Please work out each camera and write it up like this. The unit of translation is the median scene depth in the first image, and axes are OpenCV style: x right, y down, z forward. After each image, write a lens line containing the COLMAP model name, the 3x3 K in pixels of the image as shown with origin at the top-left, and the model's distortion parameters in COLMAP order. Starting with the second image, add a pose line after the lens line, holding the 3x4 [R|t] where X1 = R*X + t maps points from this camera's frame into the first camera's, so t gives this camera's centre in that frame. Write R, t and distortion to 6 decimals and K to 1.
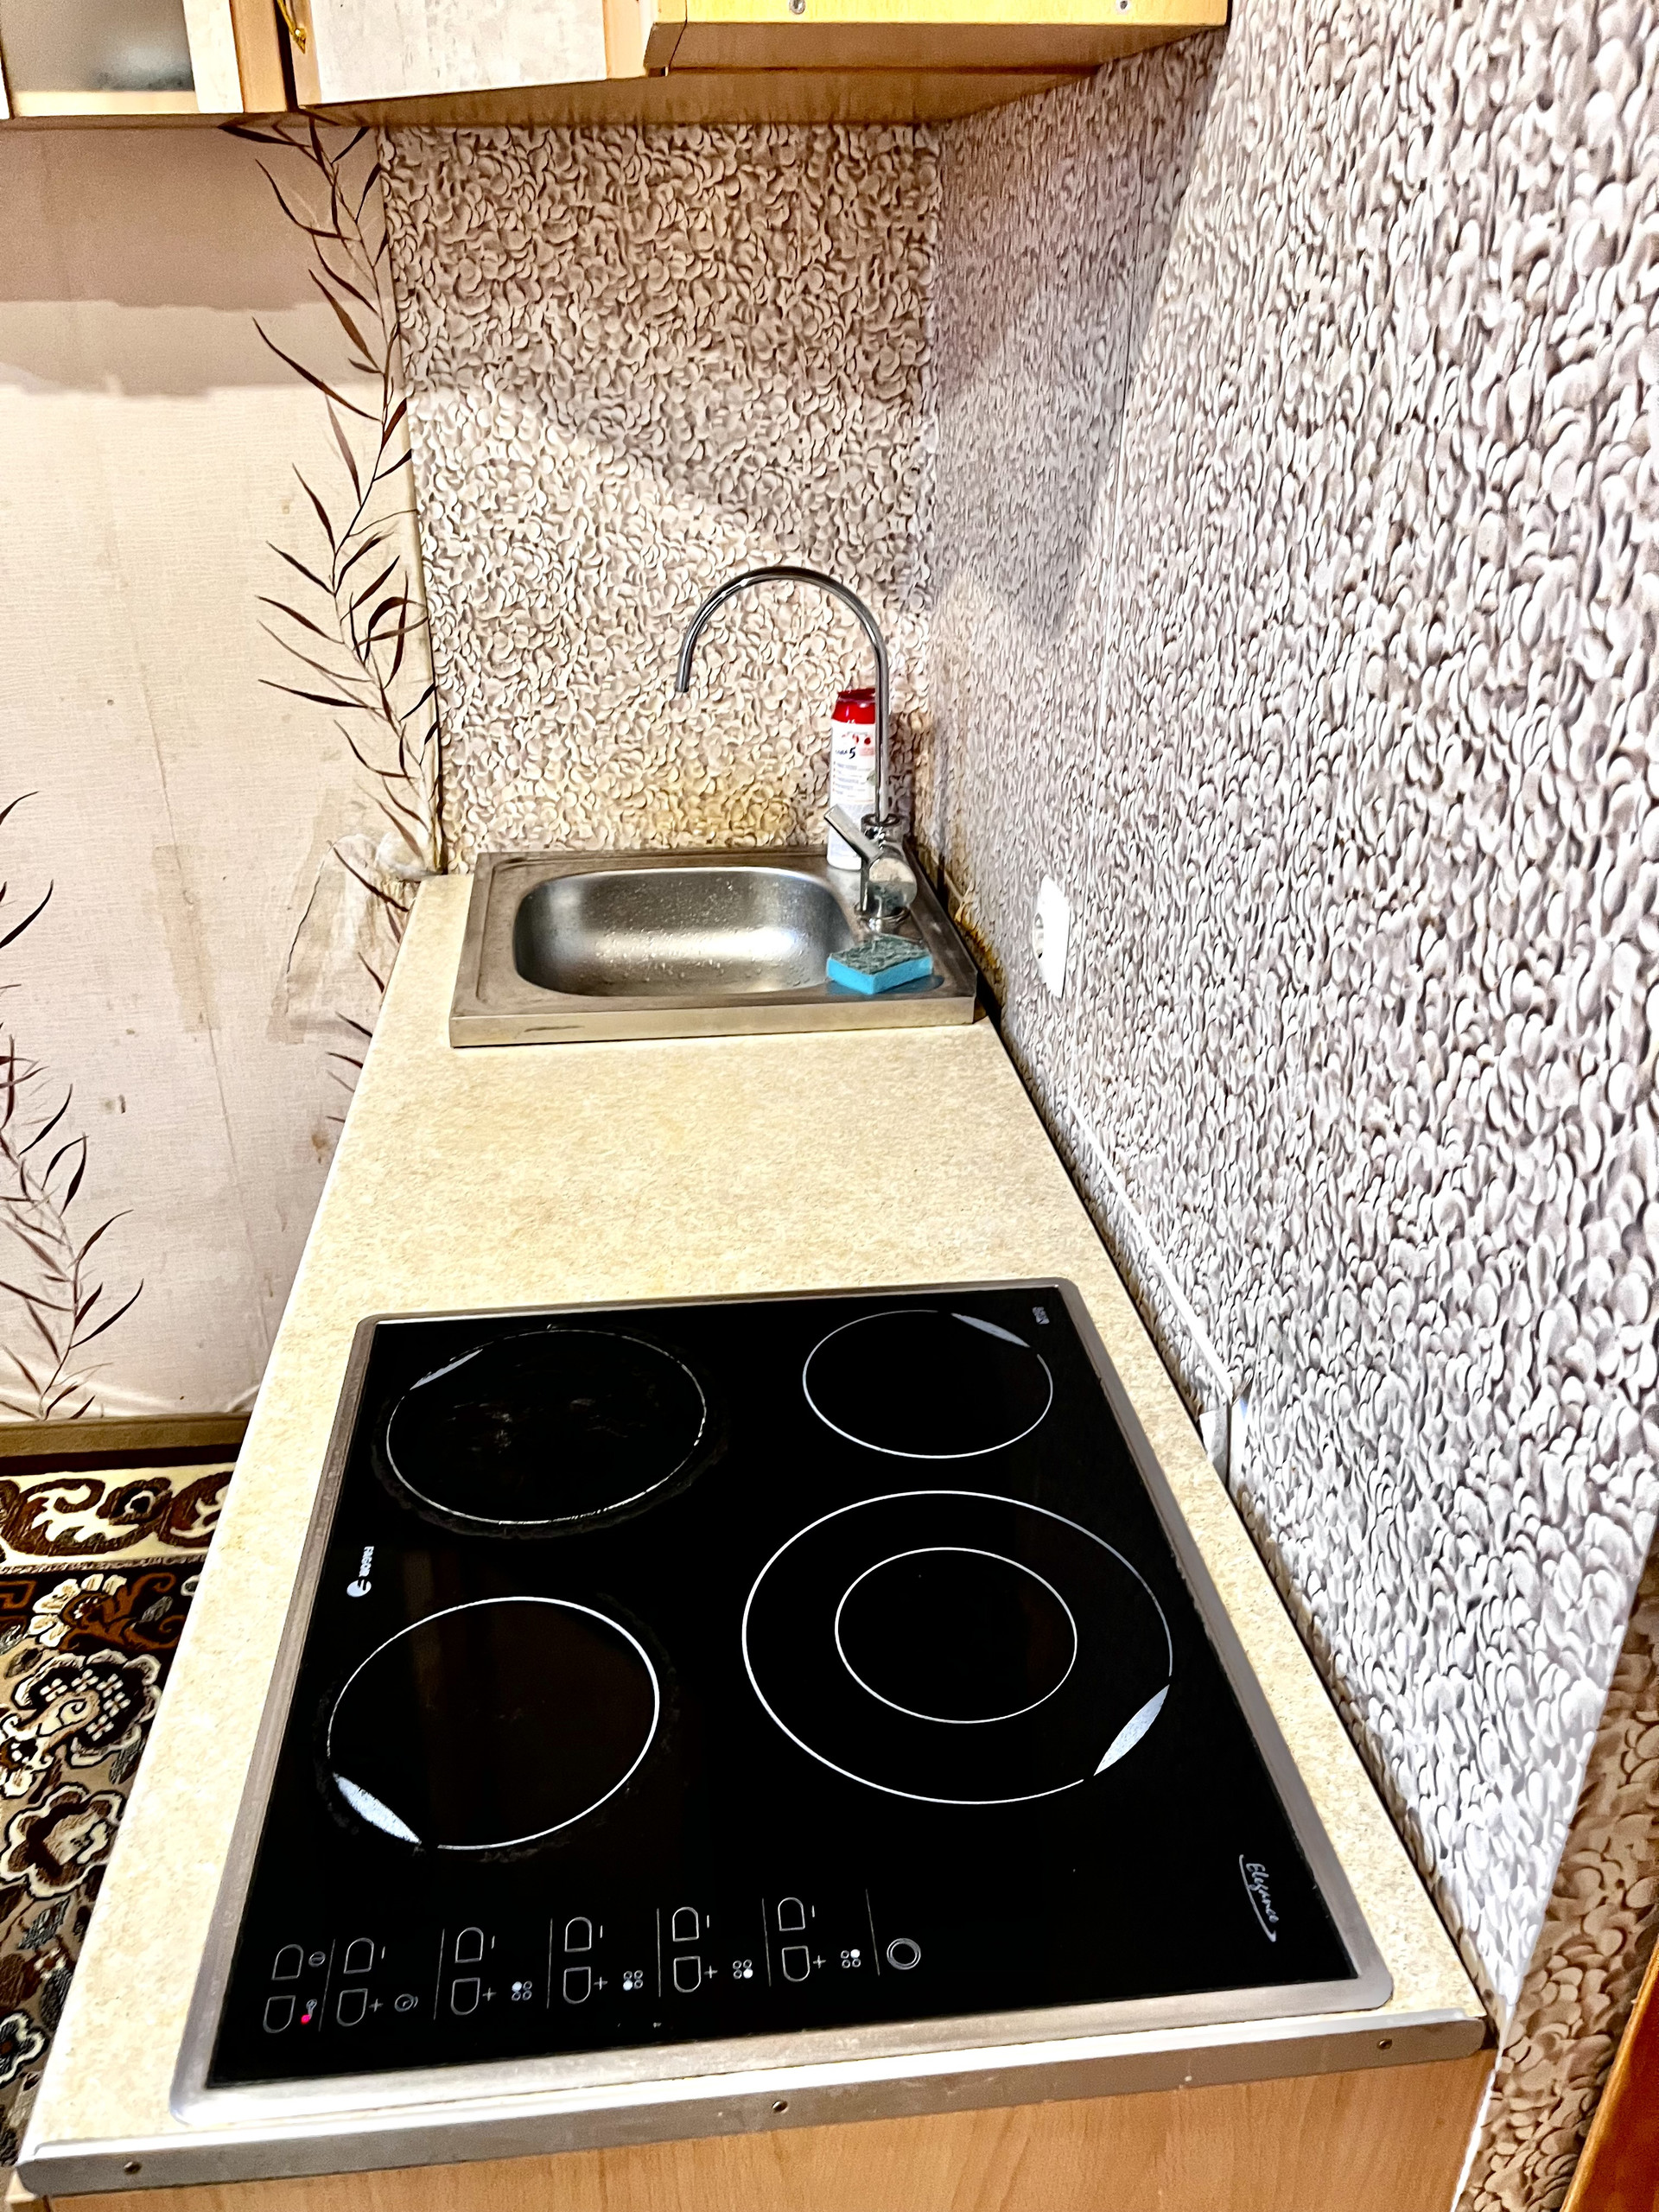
lens RADIAL K [[1688.0, 0, 825.2], [0, 1688.0, 1122.1], [0, 0, 1]] dist [0.041973, -0.031969]
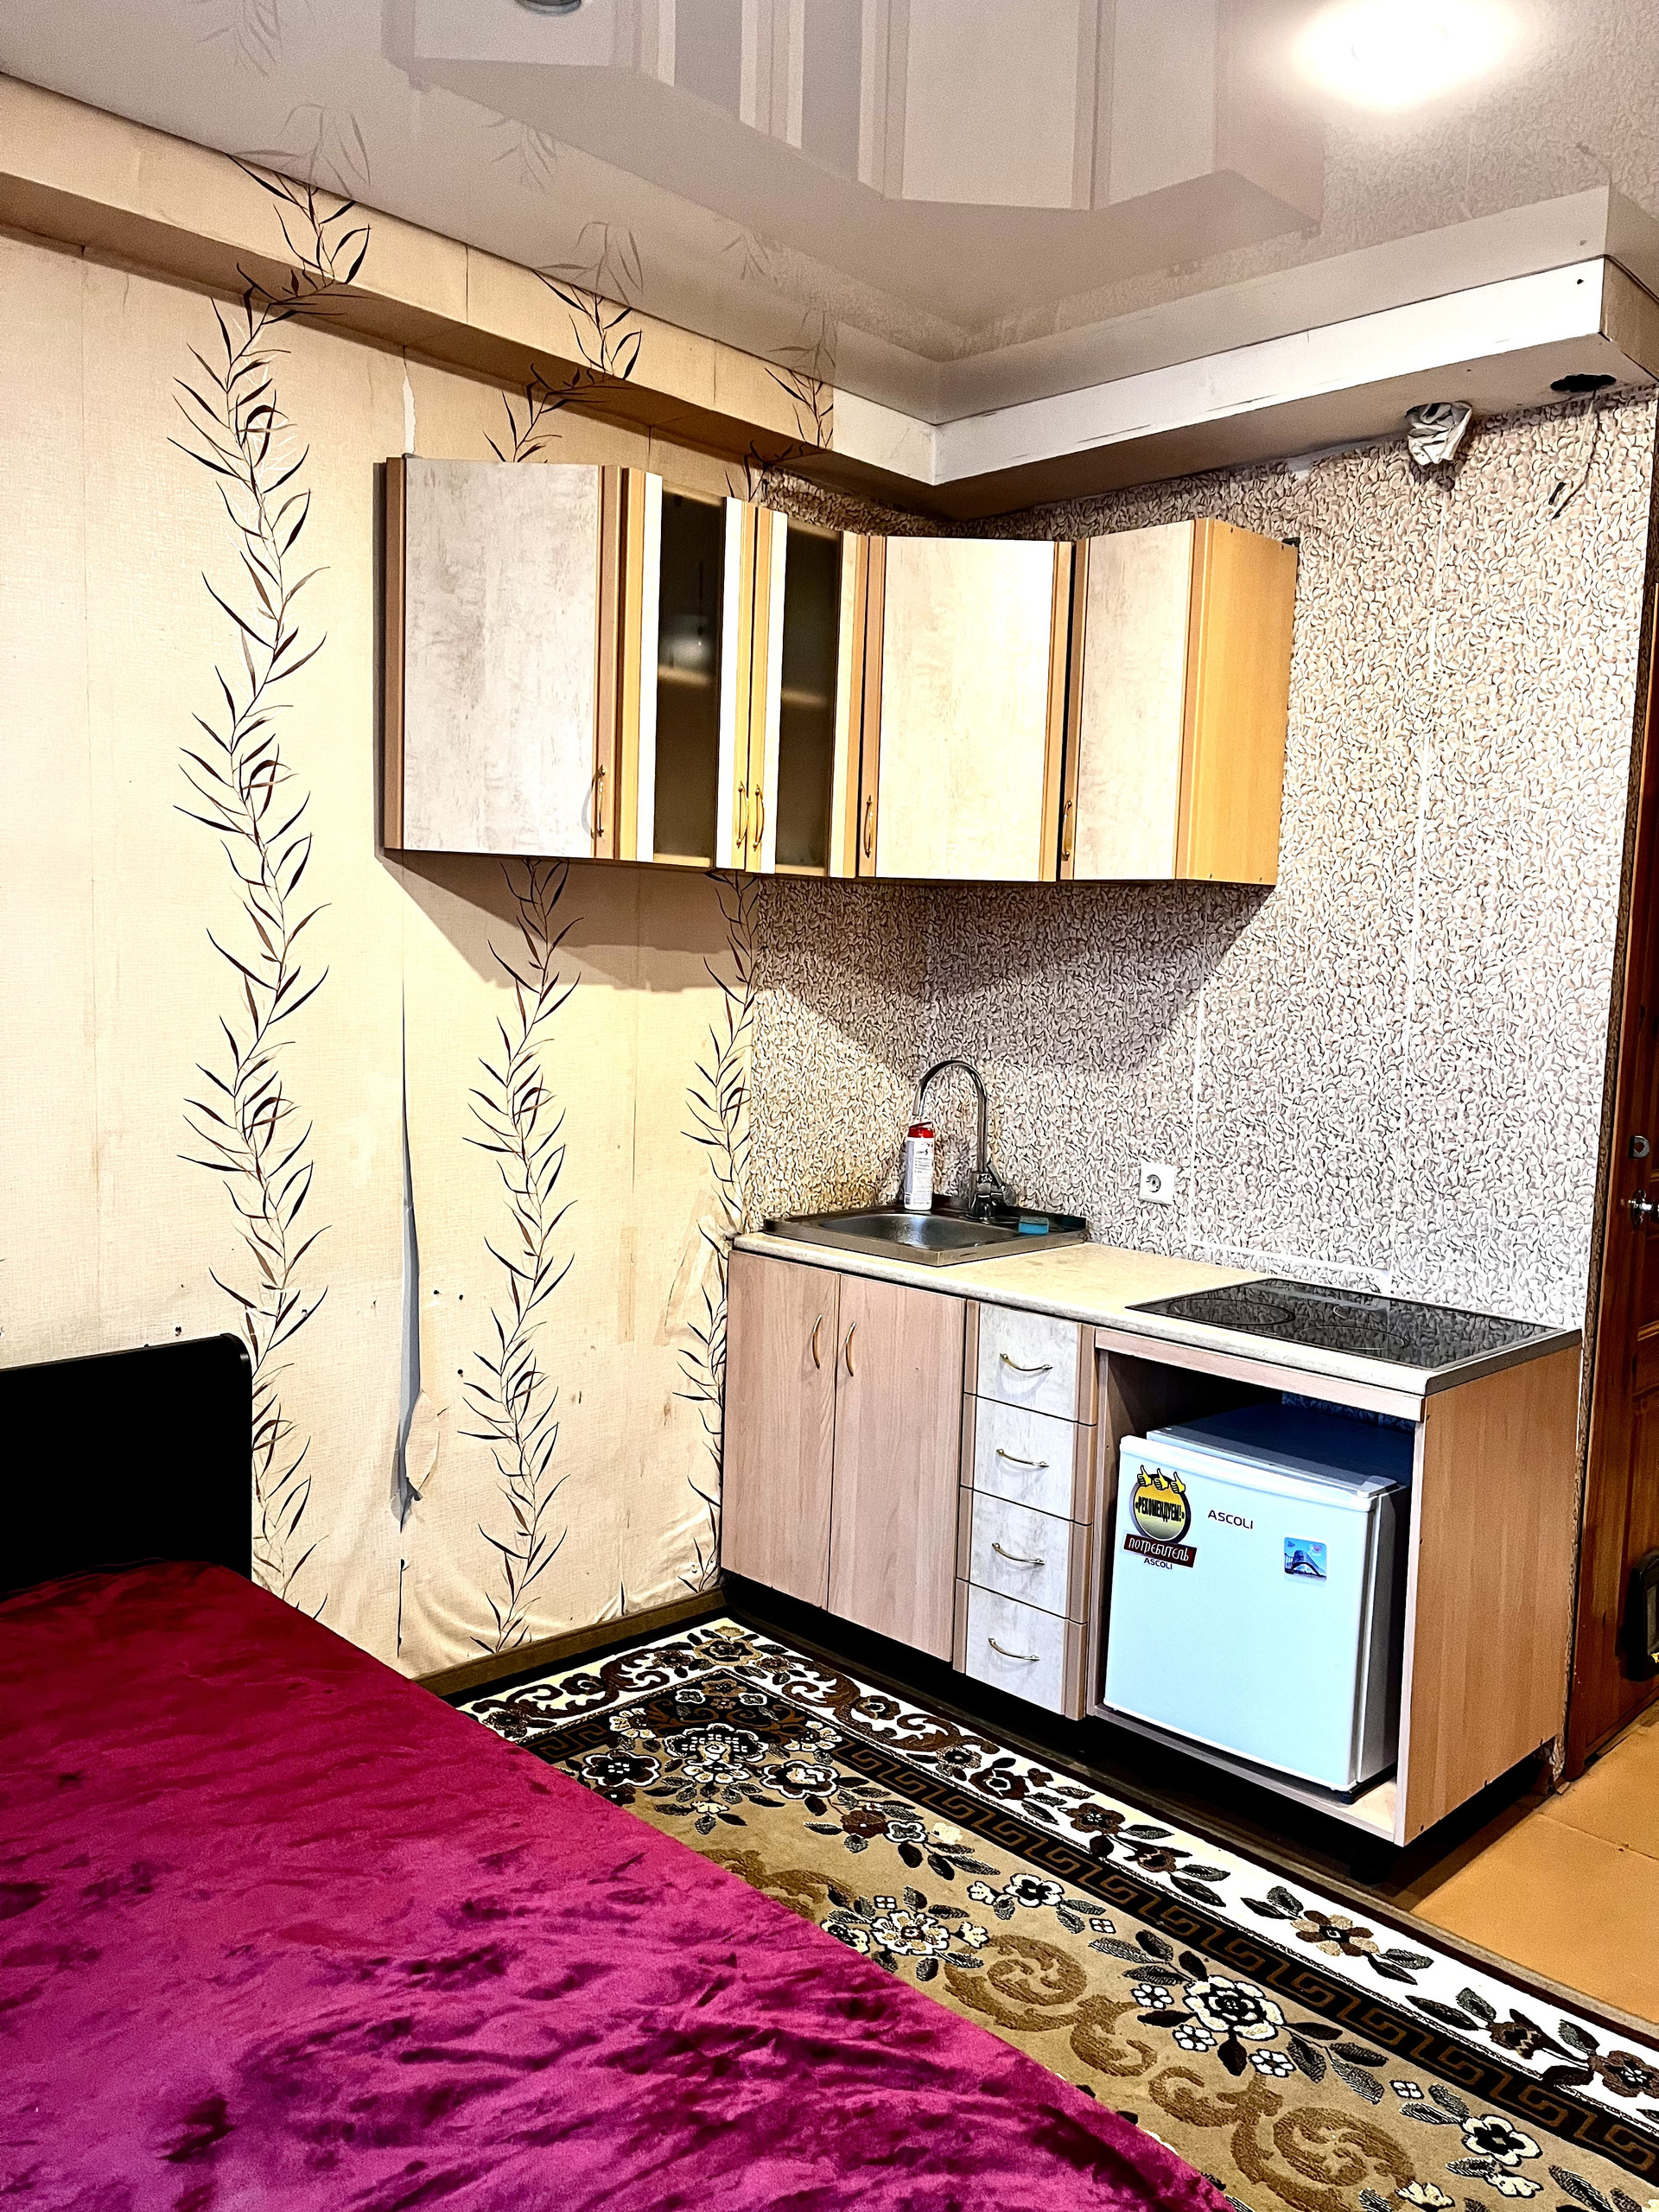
lens RADIAL K [[1688.0, 0, 823.5], [0, 1688.0, 1100.7], [0, 0, 1]] dist [0.041973, -0.031969]
pose [[0.776520, -0.030453, 0.629357, -1.319320], [0.258135, 0.926540, -0.273662, 0.242137], [-0.574790, 0.374963, 0.727337, -0.422859]]
